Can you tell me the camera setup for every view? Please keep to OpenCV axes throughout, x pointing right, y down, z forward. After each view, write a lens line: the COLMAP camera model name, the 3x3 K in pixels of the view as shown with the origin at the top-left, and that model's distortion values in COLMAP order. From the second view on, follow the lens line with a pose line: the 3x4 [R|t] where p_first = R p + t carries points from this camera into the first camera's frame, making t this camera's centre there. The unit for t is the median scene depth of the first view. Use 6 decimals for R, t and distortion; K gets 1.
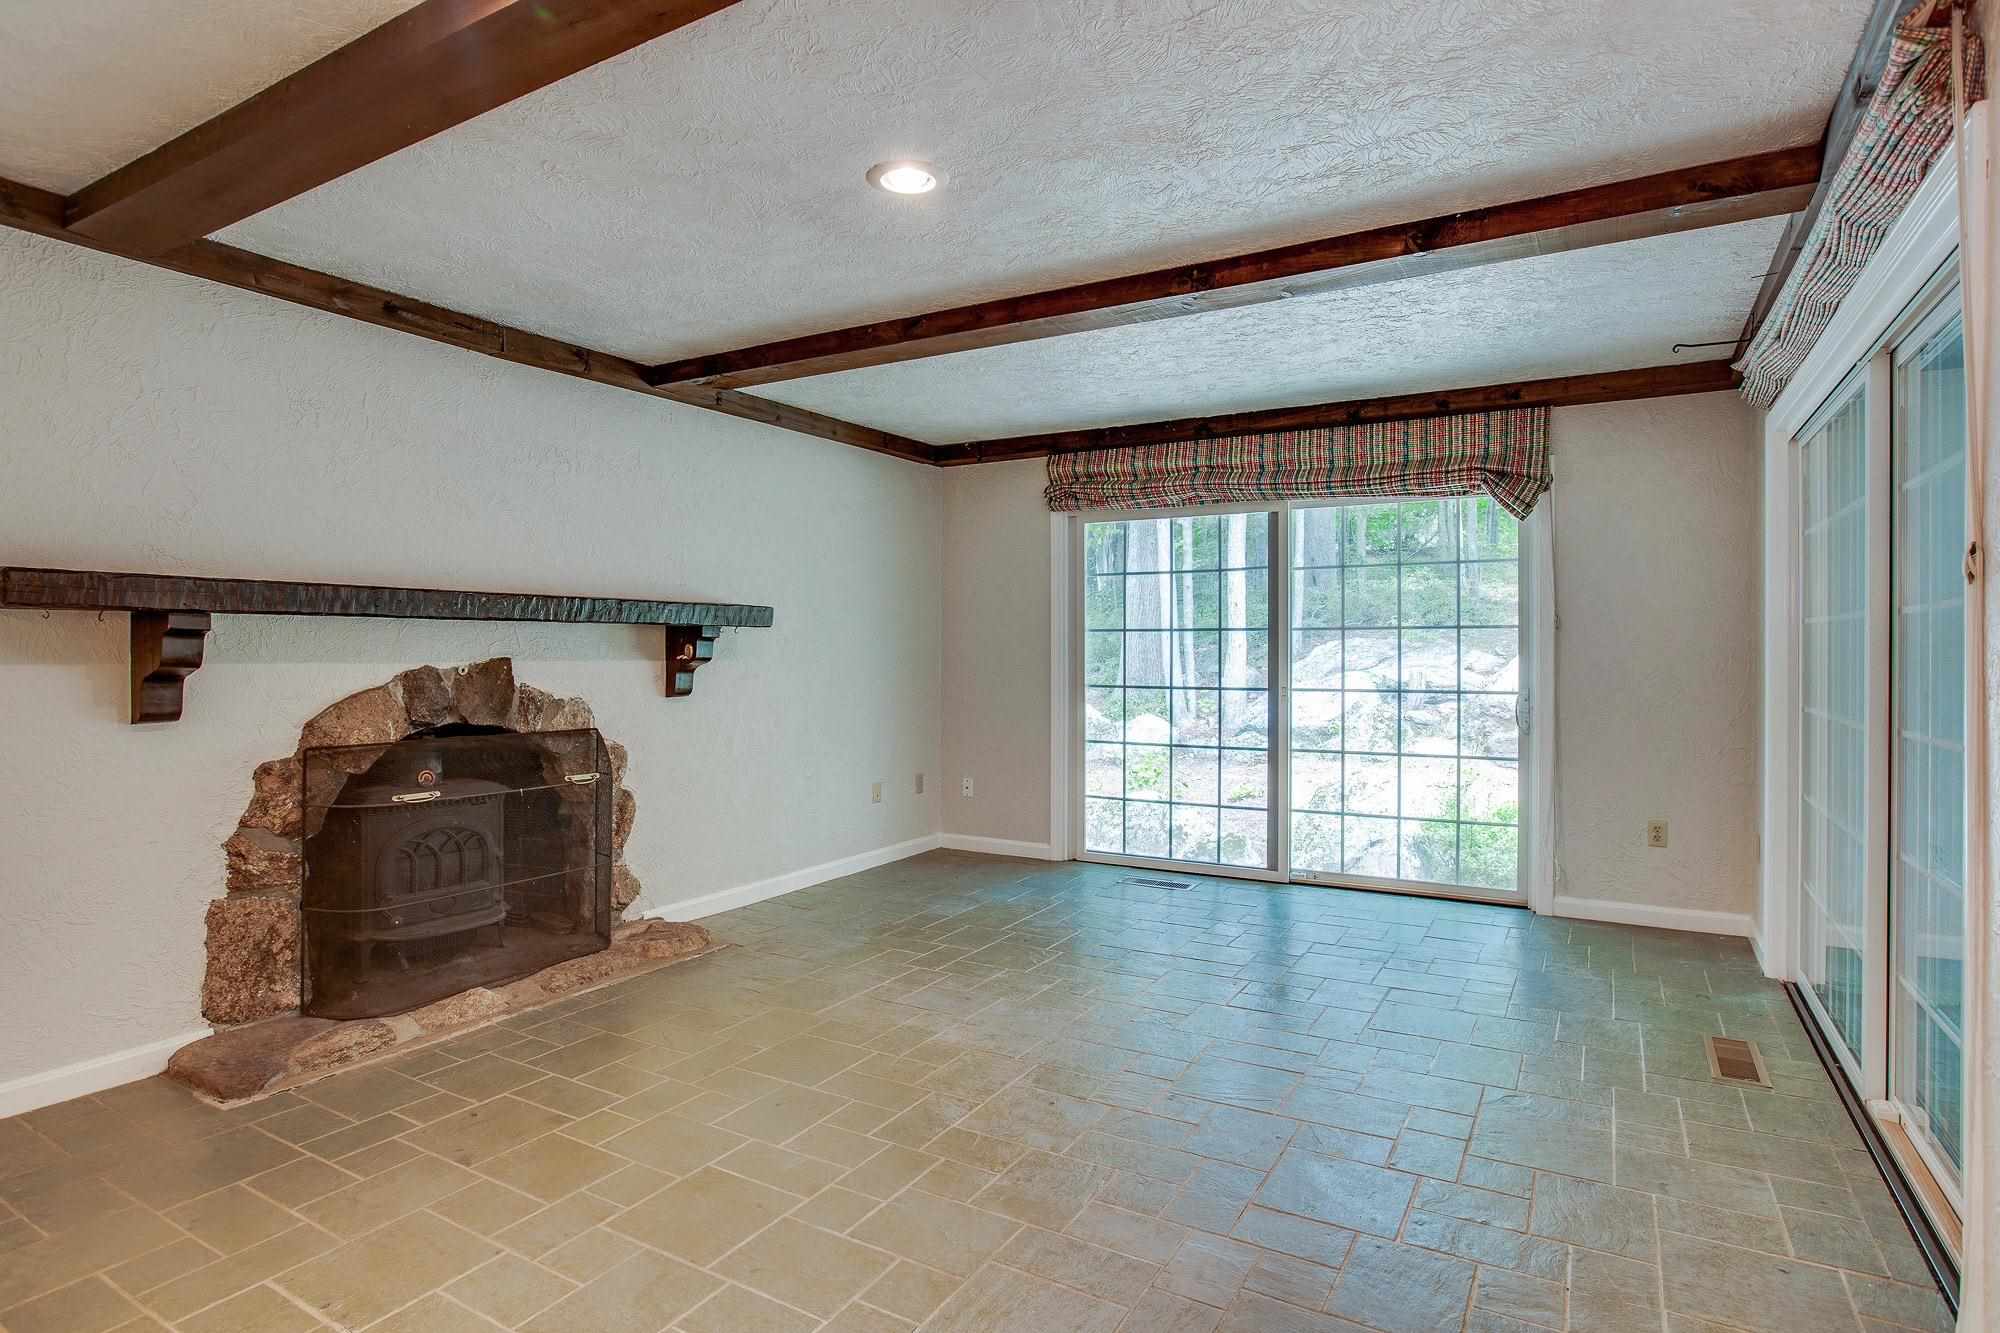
lens RADIAL K [[1071.9, 0, 1000.0], [0, 1071.9, 666.5], [0, 0, 1]] dist [0.000062, -0.000019]
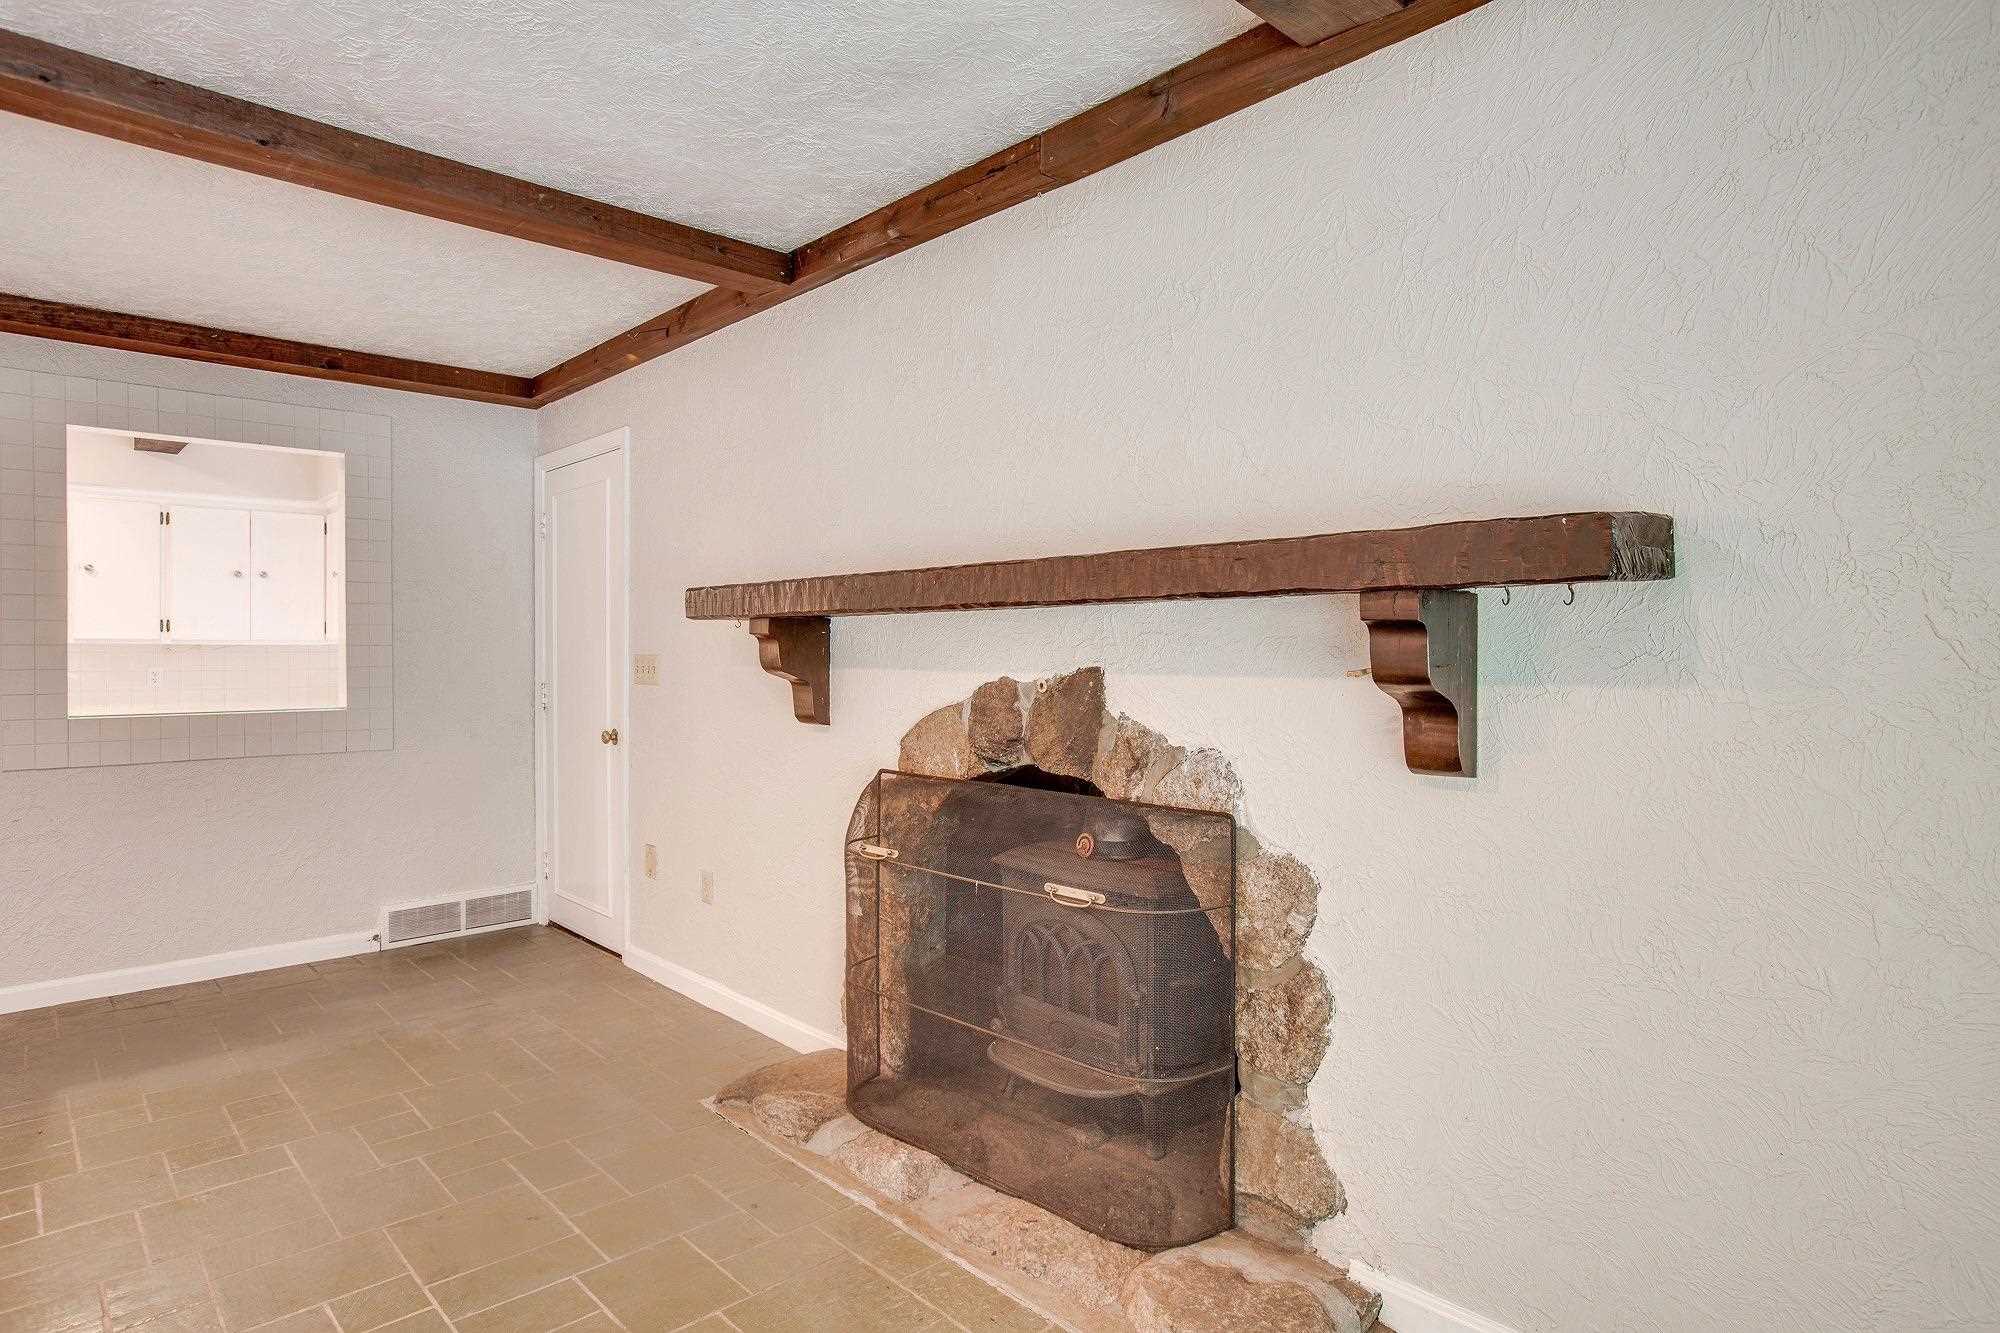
lens RADIAL K [[1174.5, 0, 1000.0], [0, 1174.5, 666.5], [0, 0, 1]] dist [-0.002651, 0.002072]
pose [[-0.294448, 0.009015, -0.955625, 0.141542], [-0.018229, 0.999721, 0.015048, -0.014007], [0.955494, 0.021851, -0.294202, 0.870179]]
